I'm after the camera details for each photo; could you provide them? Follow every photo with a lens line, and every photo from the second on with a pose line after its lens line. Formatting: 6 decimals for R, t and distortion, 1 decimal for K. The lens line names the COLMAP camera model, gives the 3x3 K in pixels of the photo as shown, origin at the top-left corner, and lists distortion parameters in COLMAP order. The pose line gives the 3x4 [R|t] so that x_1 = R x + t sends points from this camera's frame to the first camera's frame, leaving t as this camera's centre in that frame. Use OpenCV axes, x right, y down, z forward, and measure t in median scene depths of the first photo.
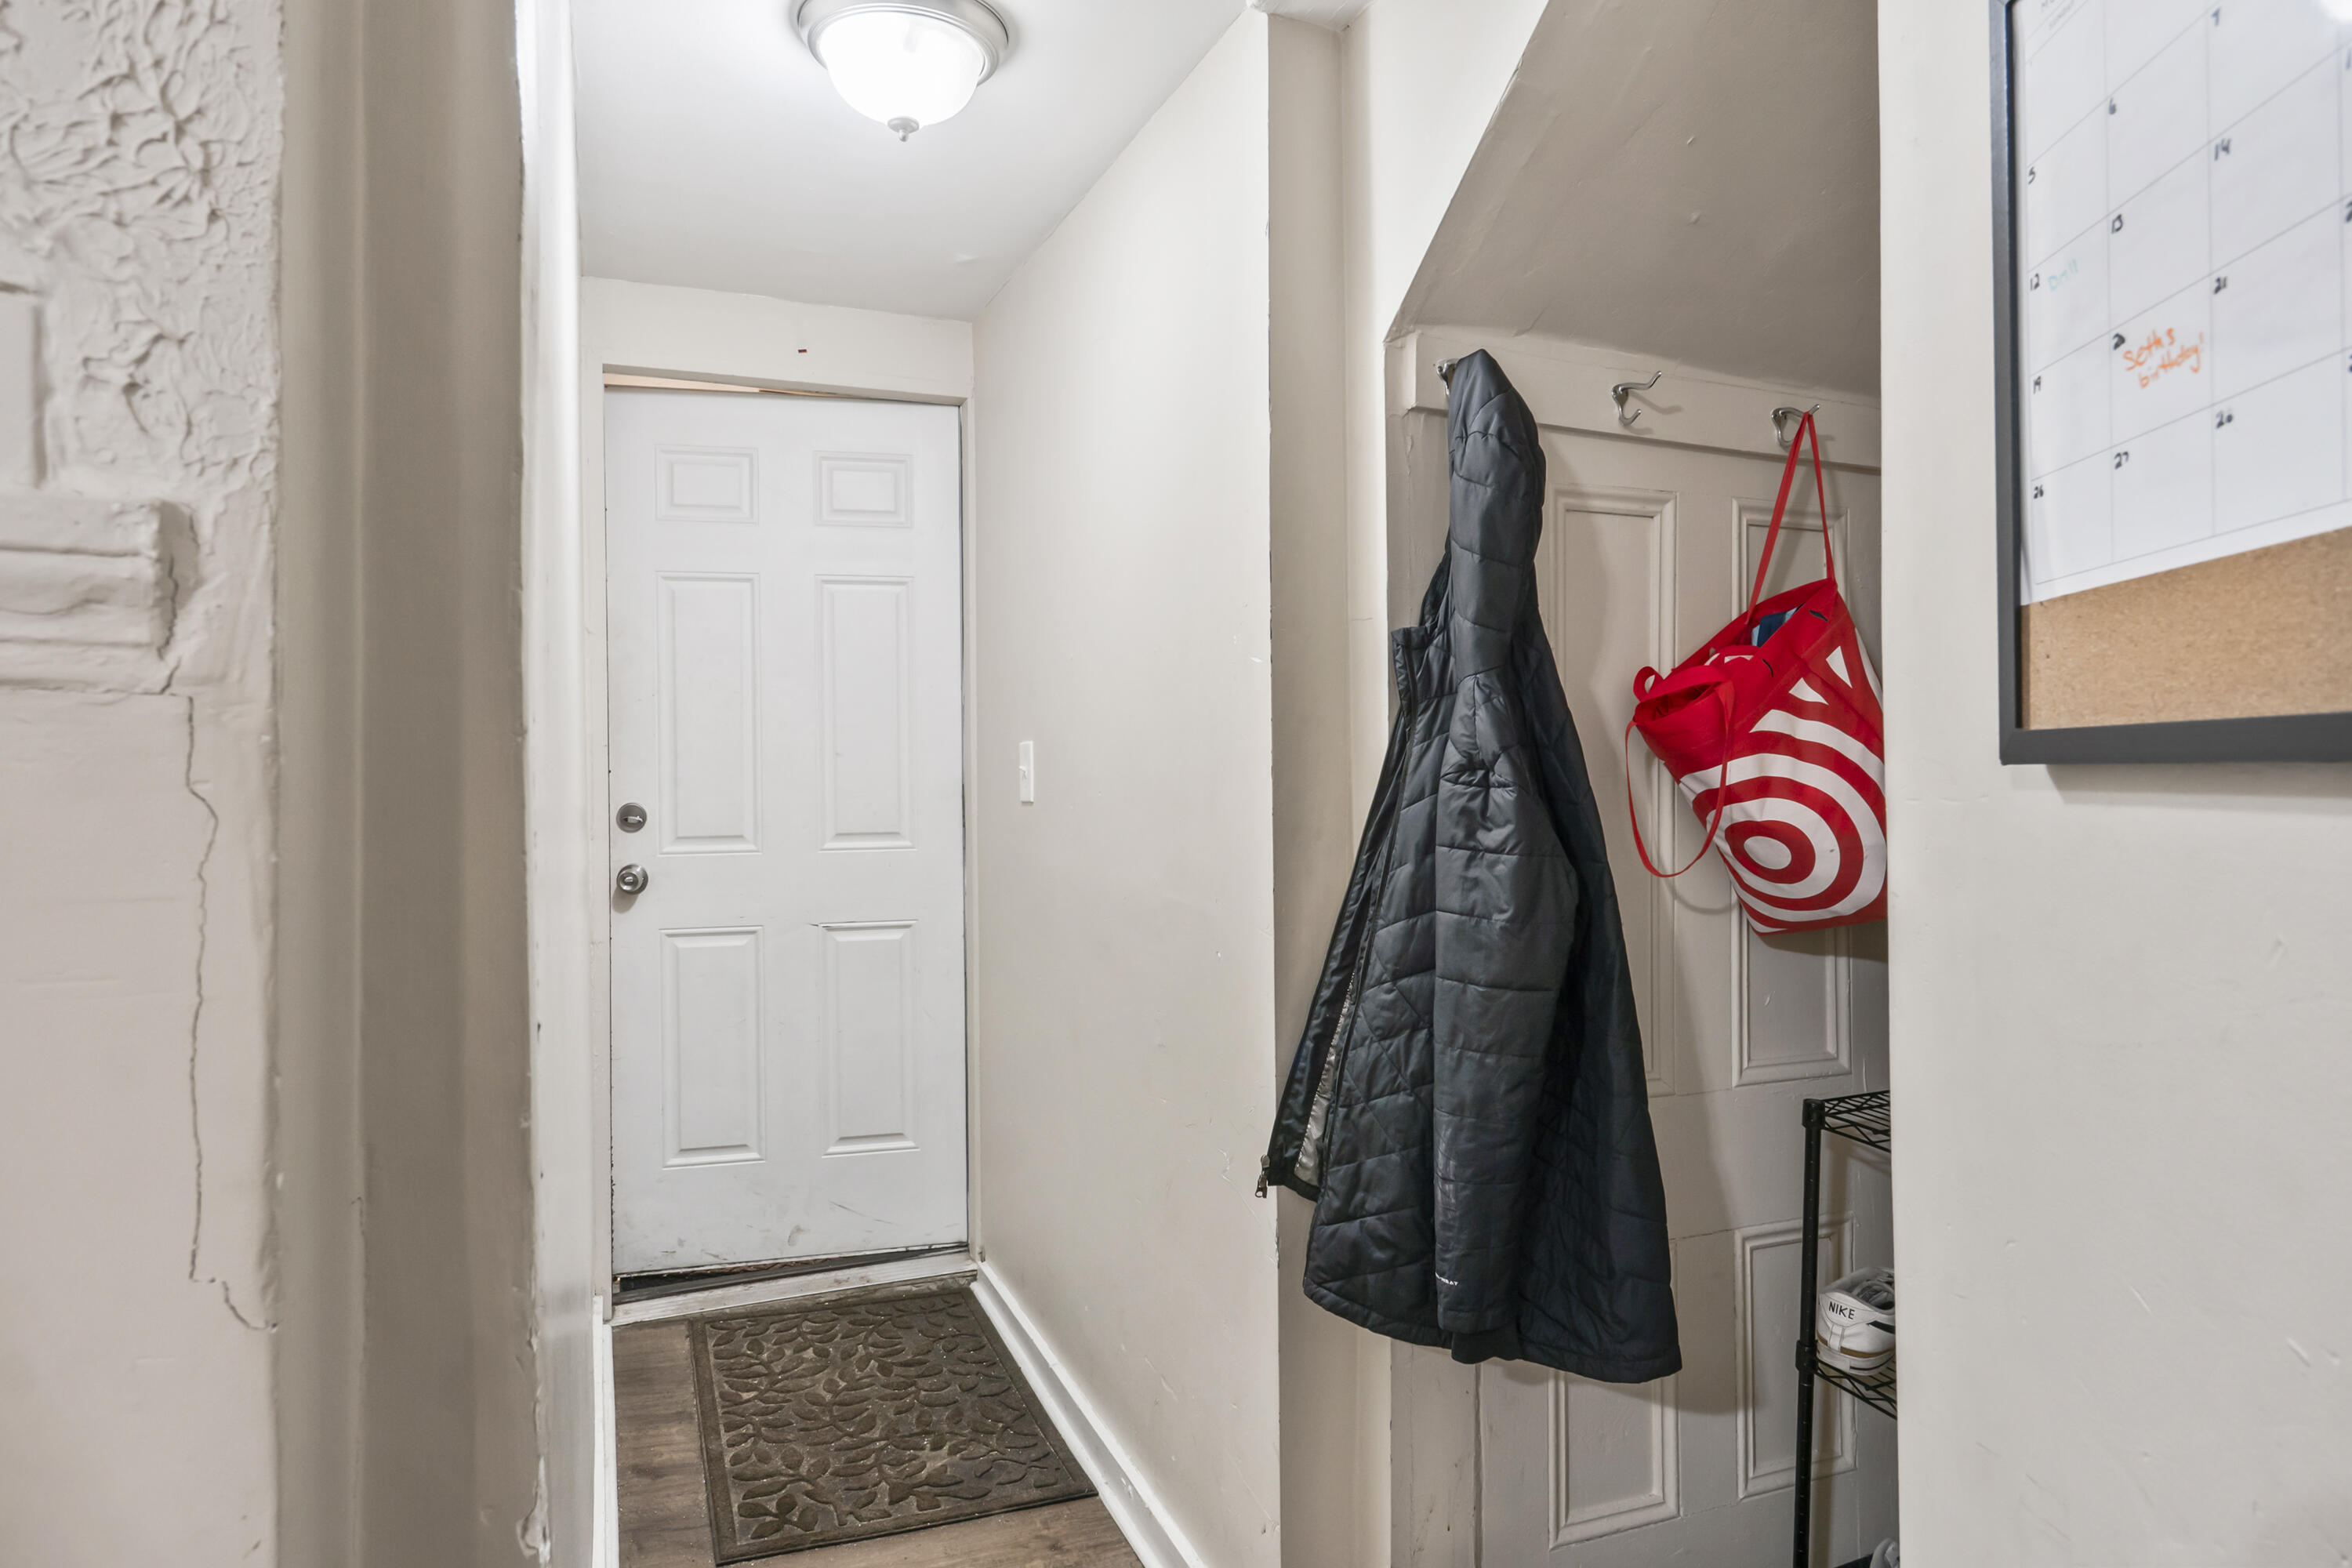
lens RADIAL K [[1359.4, 0, 1166.8], [0, 1359.4, 777.4], [0, 0, 1]] dist [0.006103, 0.000385]
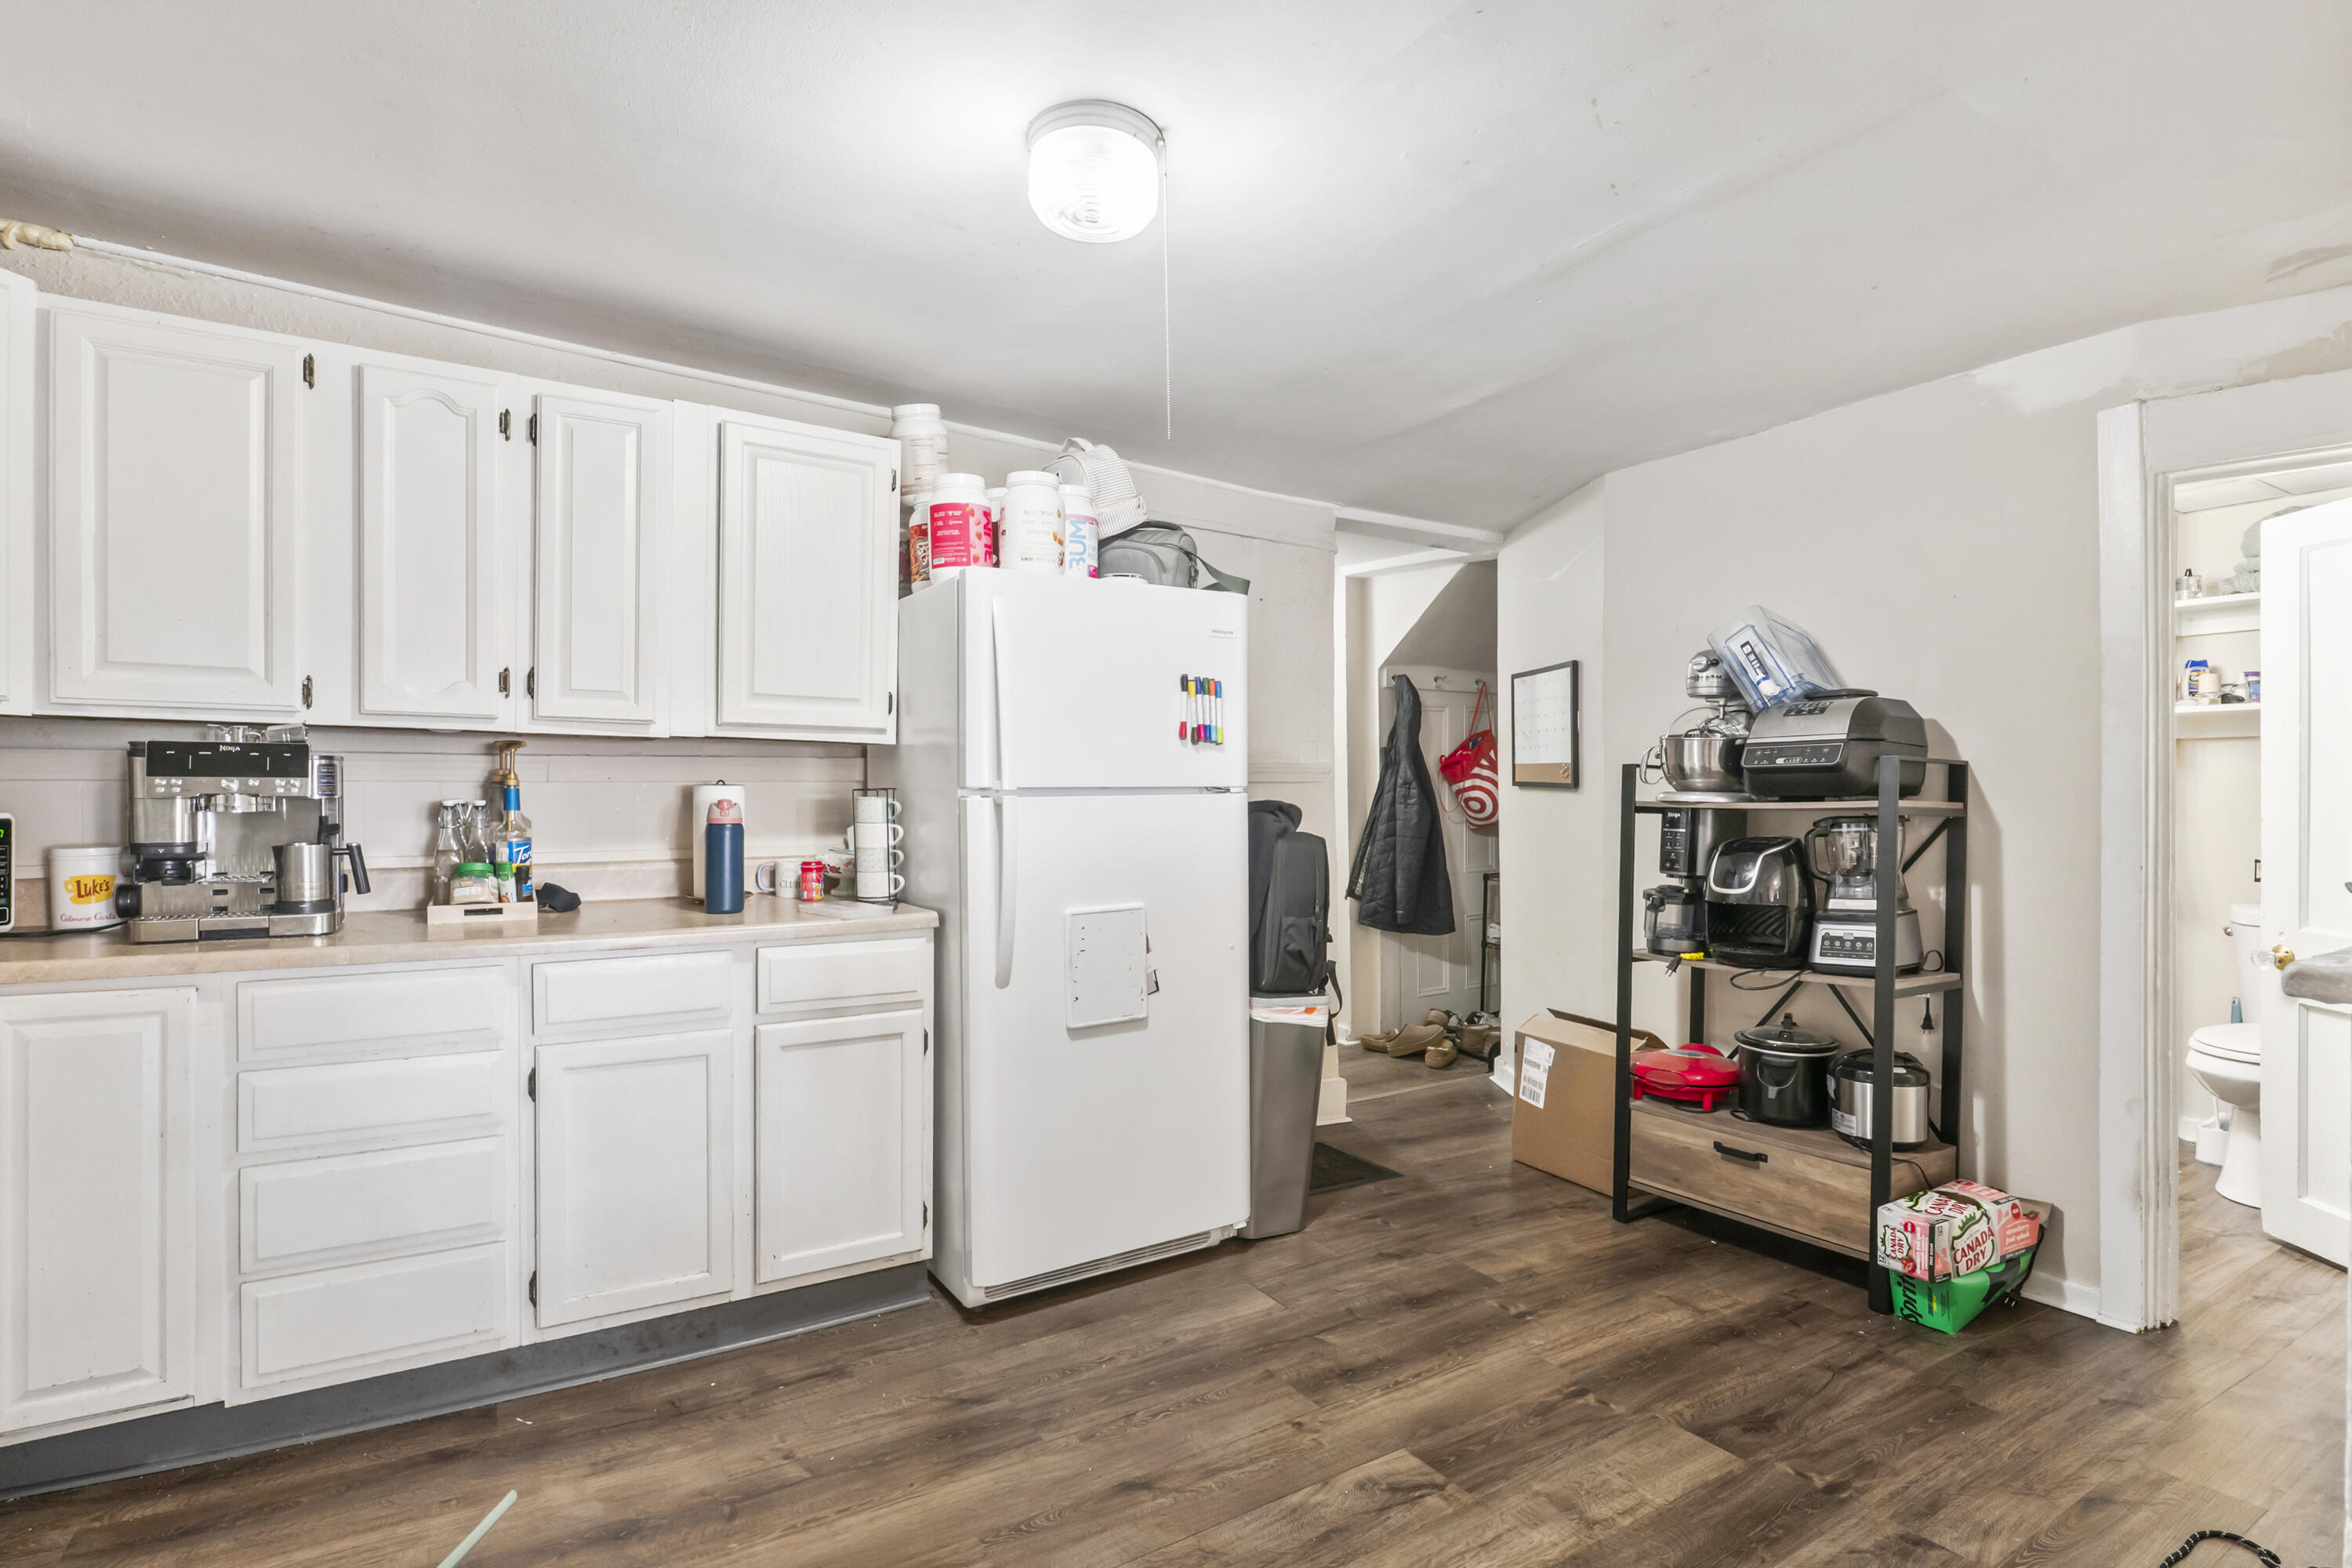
lens RADIAL K [[1188.9, 0, 1155.2], [0, 1188.9, 797.3], [0, 0, 1]] dist [0.001411, -0.000744]
pose [[0.984632, -0.008126, 0.174452, -1.000661], [0.004773, 0.999796, 0.019631, -0.035889], [-0.174576, -0.018497, 0.984470, -2.080874]]
